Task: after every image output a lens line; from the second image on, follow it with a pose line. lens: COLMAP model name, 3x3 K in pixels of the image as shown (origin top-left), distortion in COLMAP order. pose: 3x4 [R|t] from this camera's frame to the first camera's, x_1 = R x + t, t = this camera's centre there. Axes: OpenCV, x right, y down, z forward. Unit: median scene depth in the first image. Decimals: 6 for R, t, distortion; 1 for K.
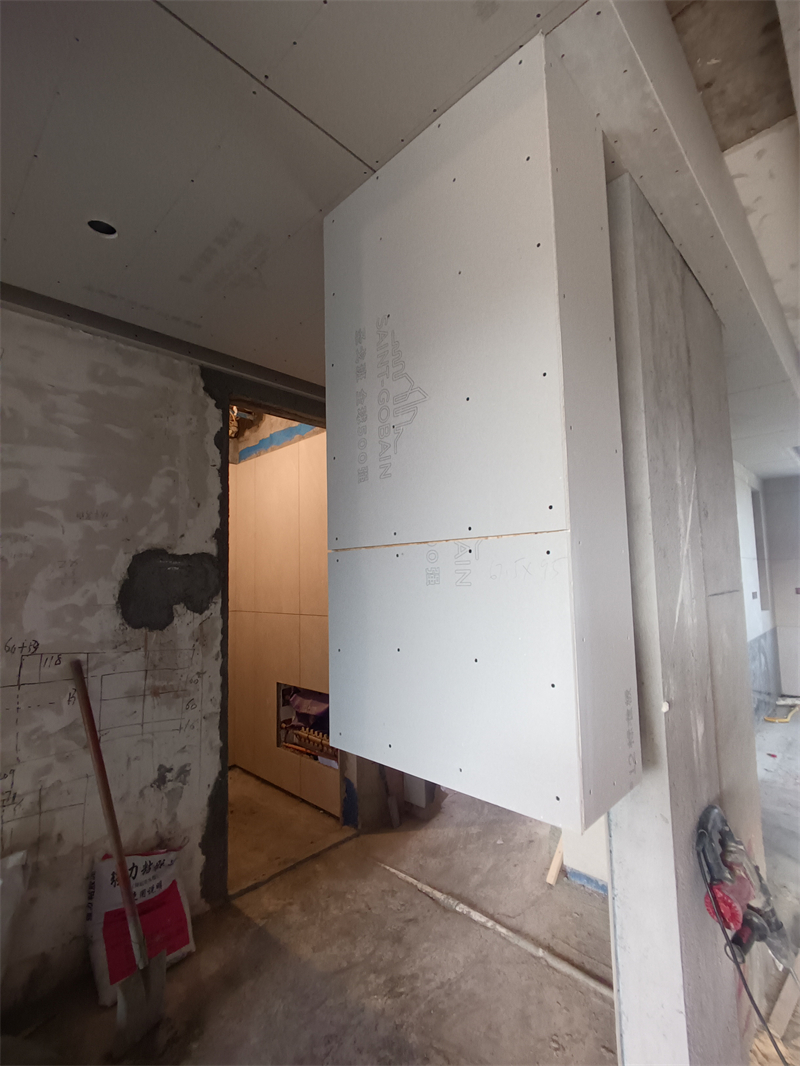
lens RADIAL K [[492.2, 0, 400.0], [0, 492.2, 533.0], [0, 0, 1]] dist [-0.001231, -0.000896]
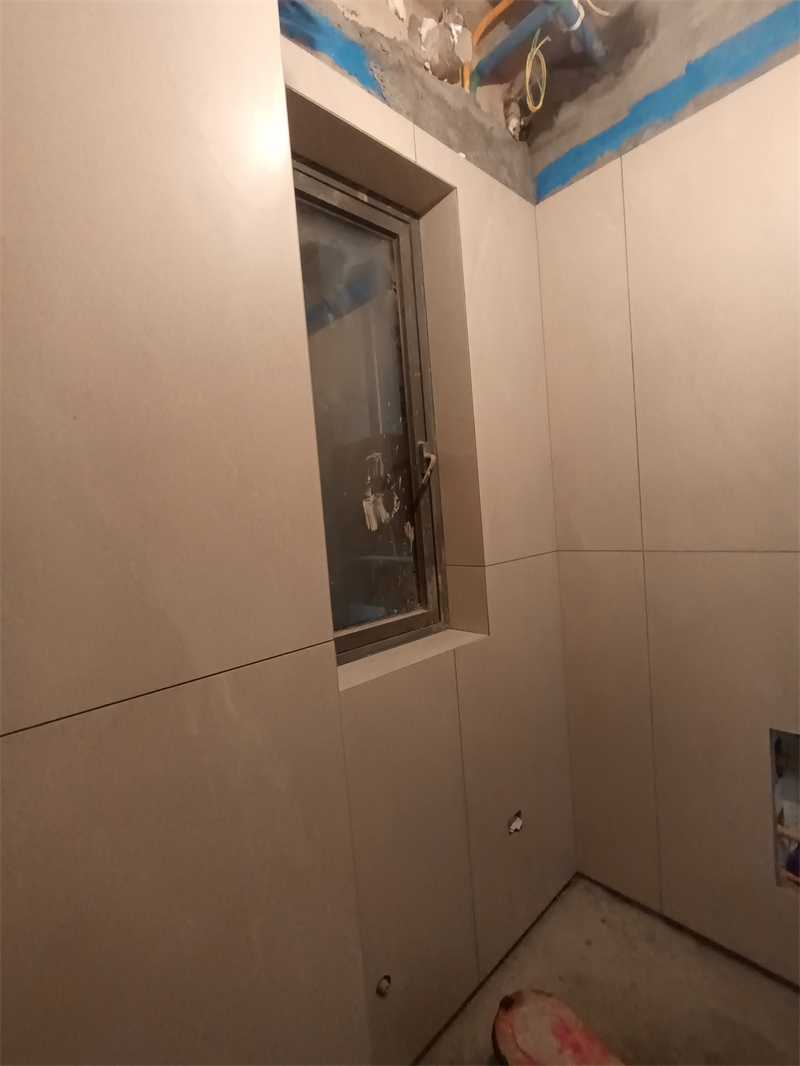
lens RADIAL K [[492.2, 0, 400.0], [0, 492.2, 533.0], [0, 0, 1]] dist [-0.001231, -0.000896]
pose [[0.997630, -0.051644, -0.045458, -0.464464], [0.057252, 0.989565, 0.132222, 0.078159], [0.038156, -0.134512, 0.990177, 0.574191]]
